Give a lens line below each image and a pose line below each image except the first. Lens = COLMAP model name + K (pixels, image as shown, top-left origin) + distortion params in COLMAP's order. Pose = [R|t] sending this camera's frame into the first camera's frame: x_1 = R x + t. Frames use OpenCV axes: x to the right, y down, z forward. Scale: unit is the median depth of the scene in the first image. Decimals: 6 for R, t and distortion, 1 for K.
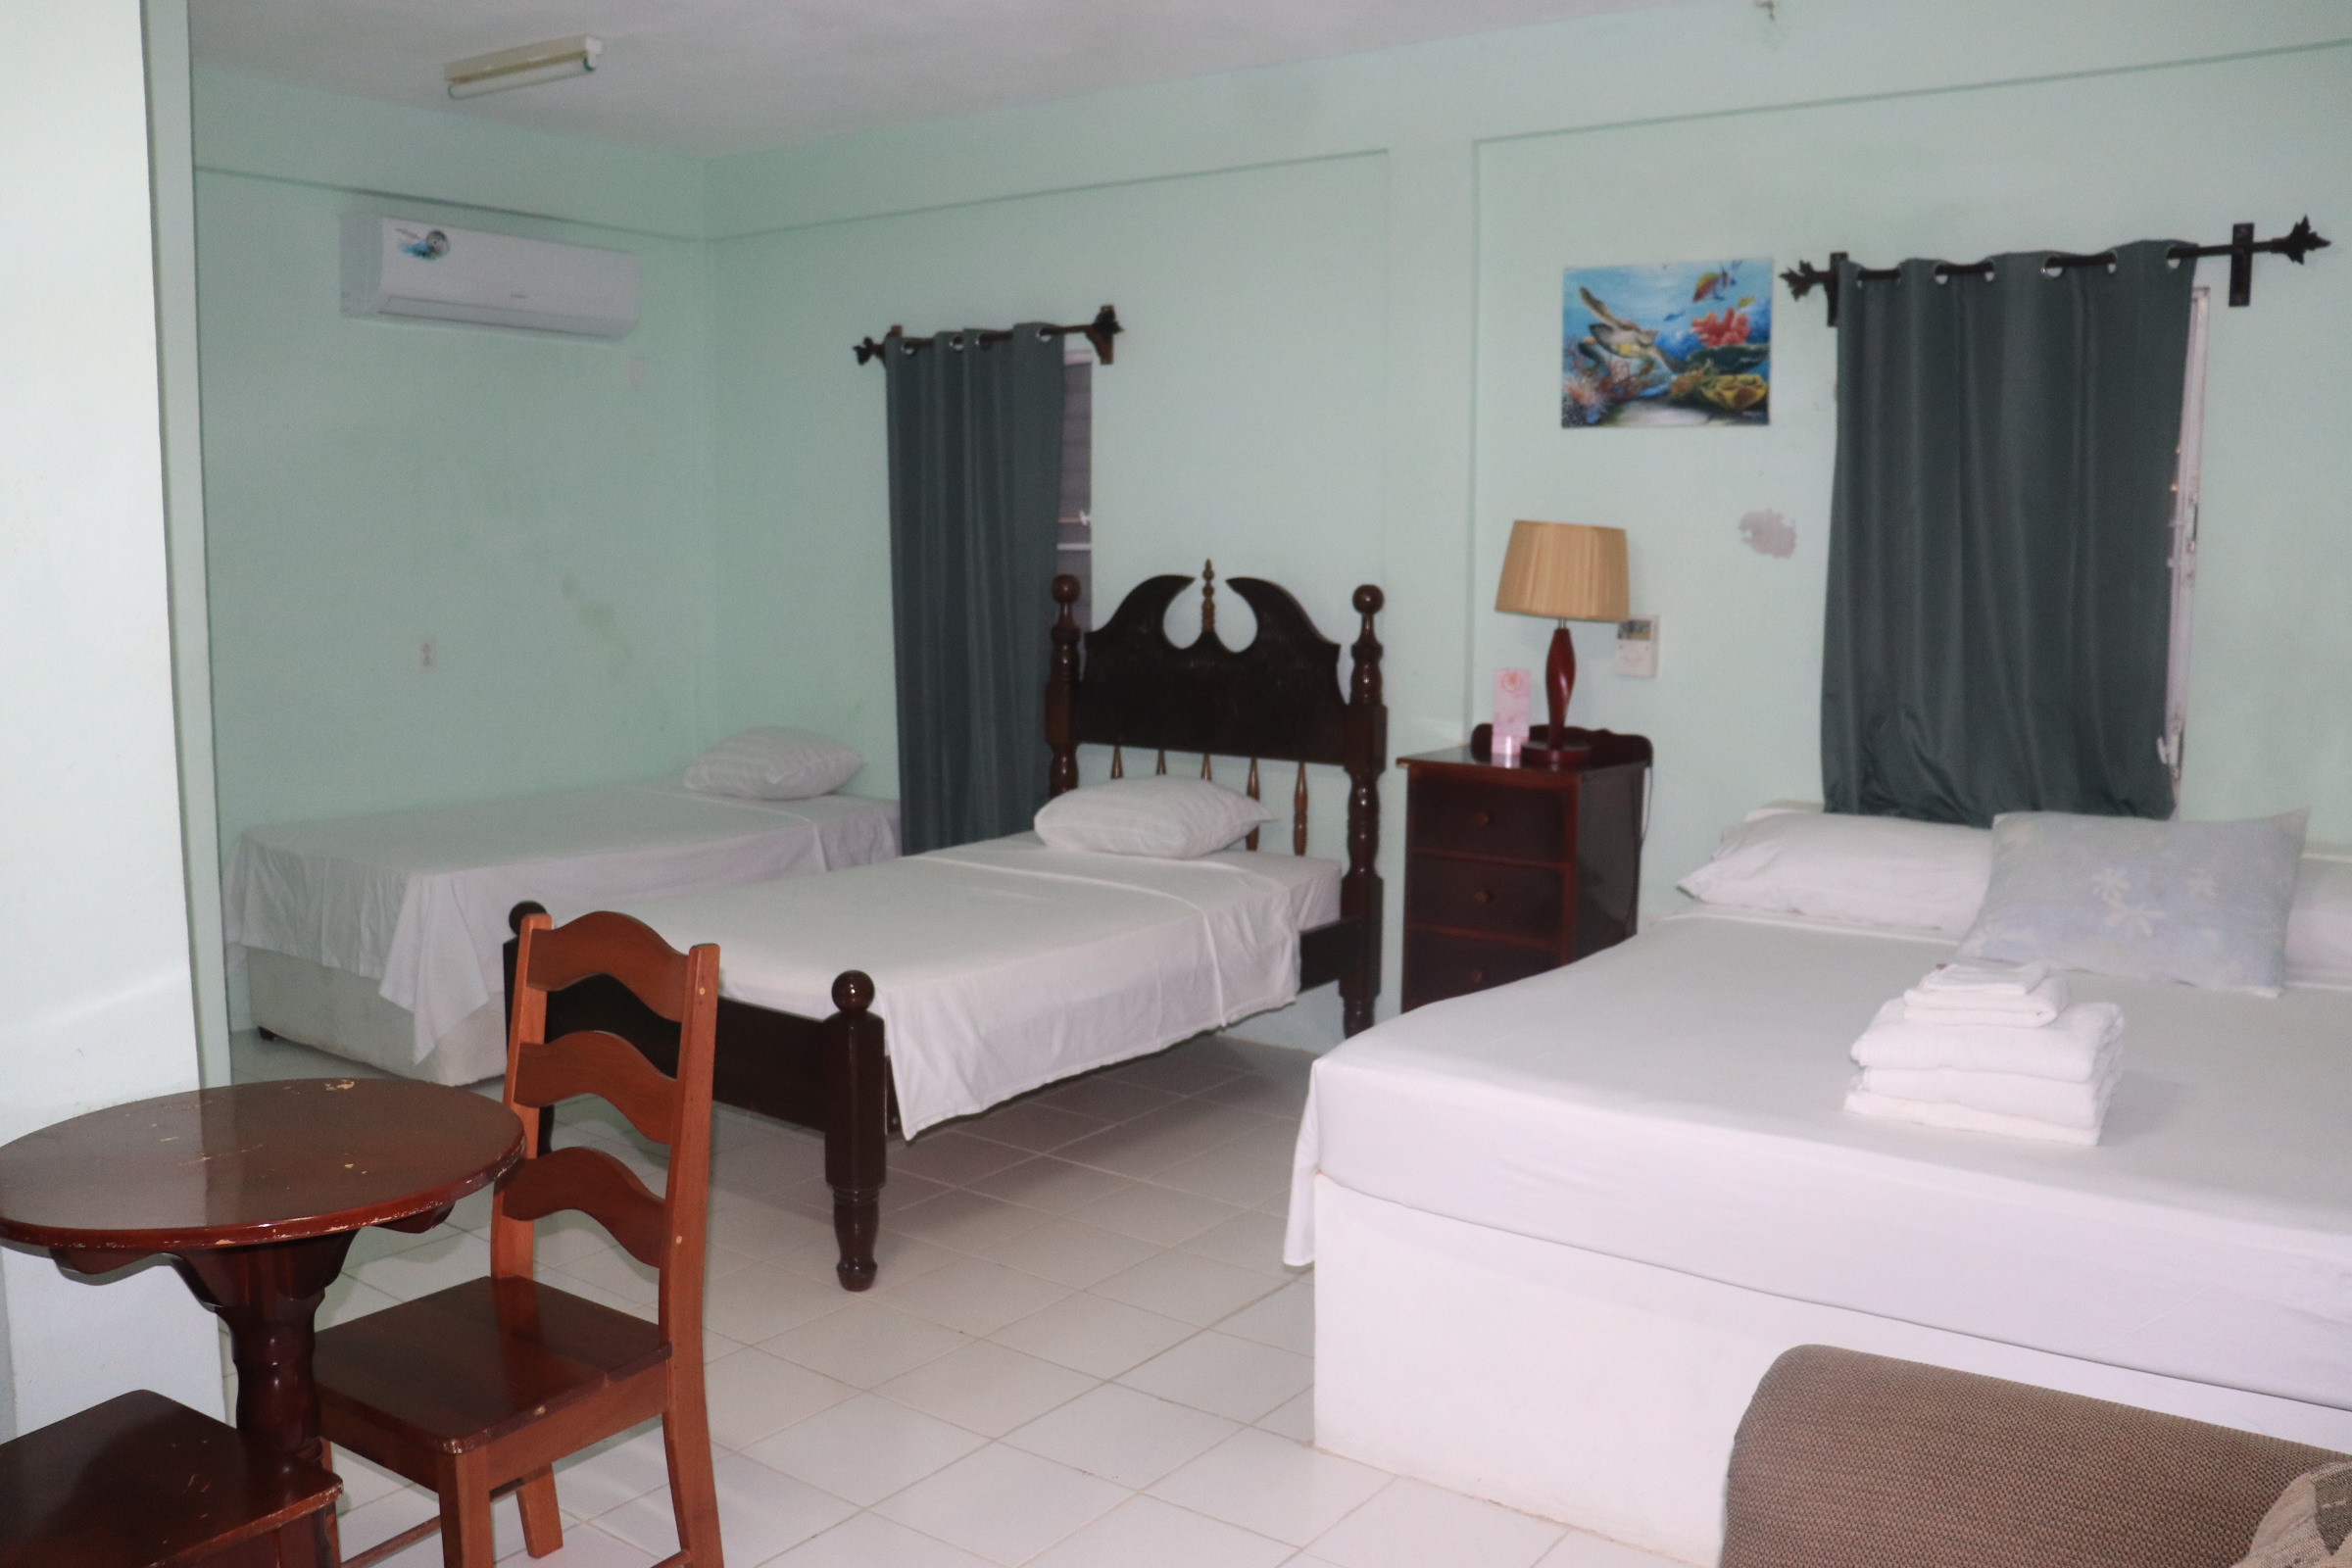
lens RADIAL K [[1965.5, 0, 1176.0], [0, 1965.5, 784.0], [0, 0, 1]] dist [-0.064723, 0.002313]
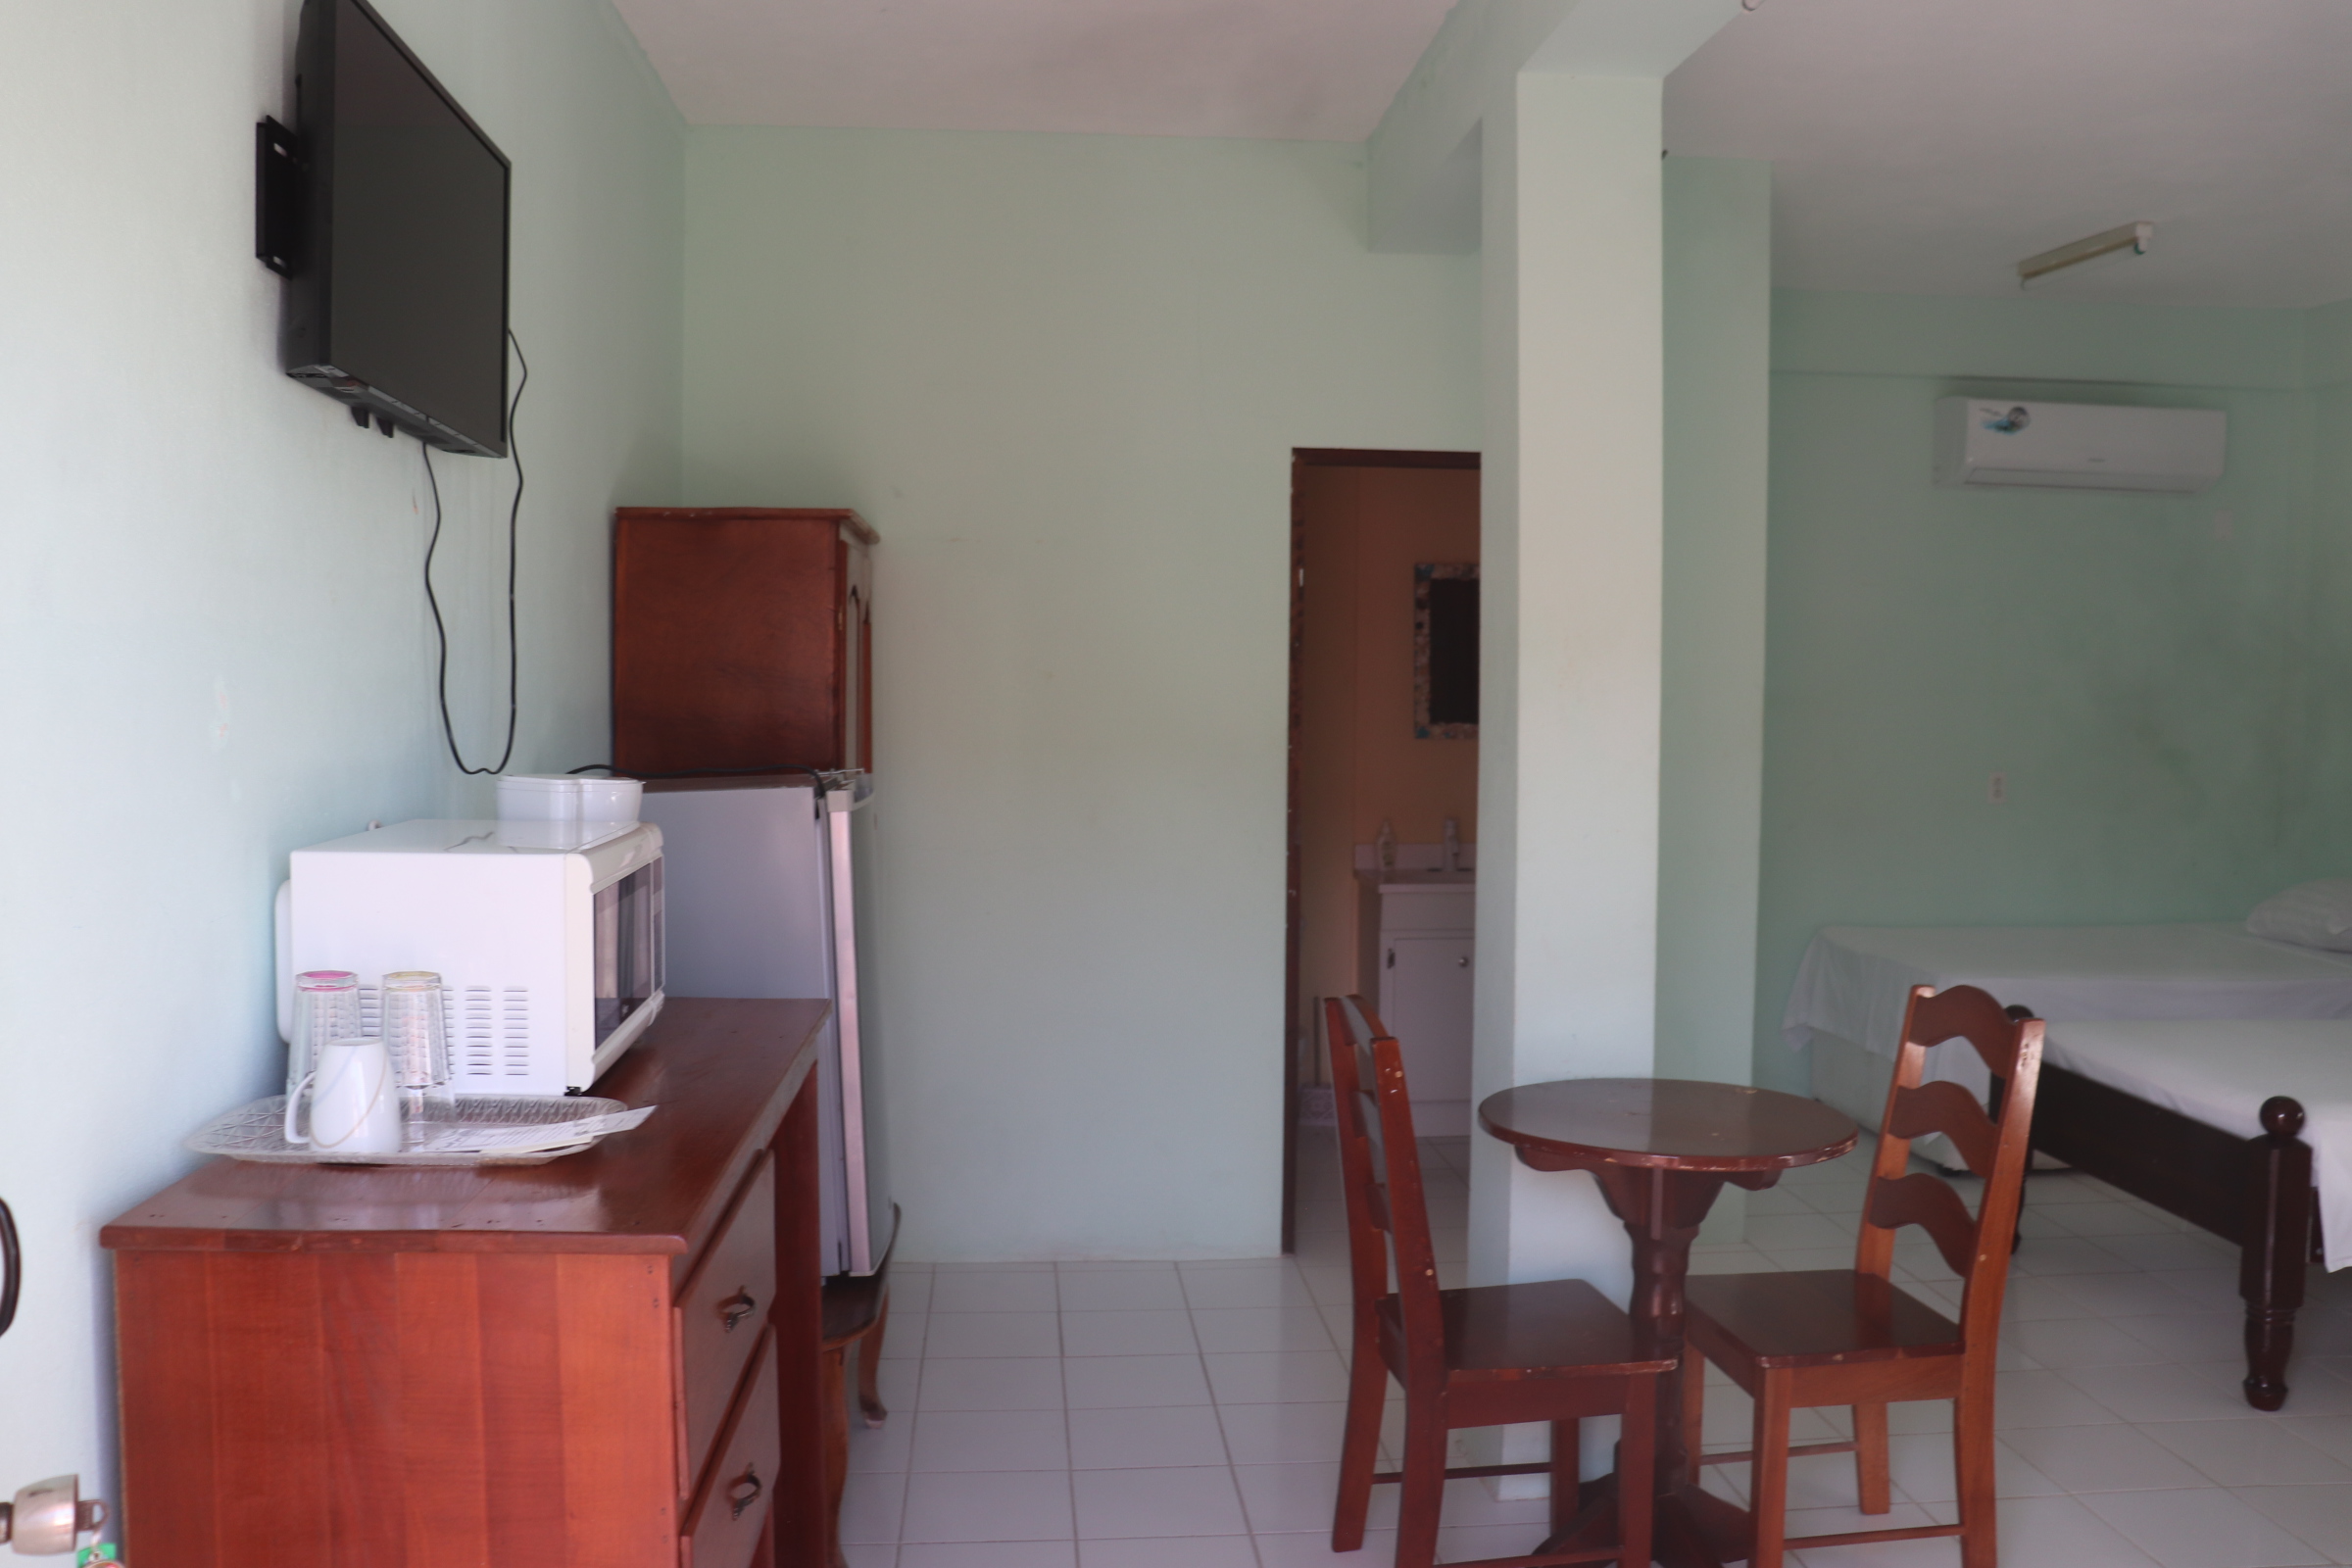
lens RADIAL K [[1965.5, 0, 1176.0], [0, 1965.5, 784.0], [0, 0, 1]] dist [-0.064723, 0.002313]
pose [[0.669500, 0.038606, -0.741808, 0.186720], [-0.095802, 0.994796, -0.034691, 0.022553], [0.736608, 0.094292, 0.669714, -0.121613]]
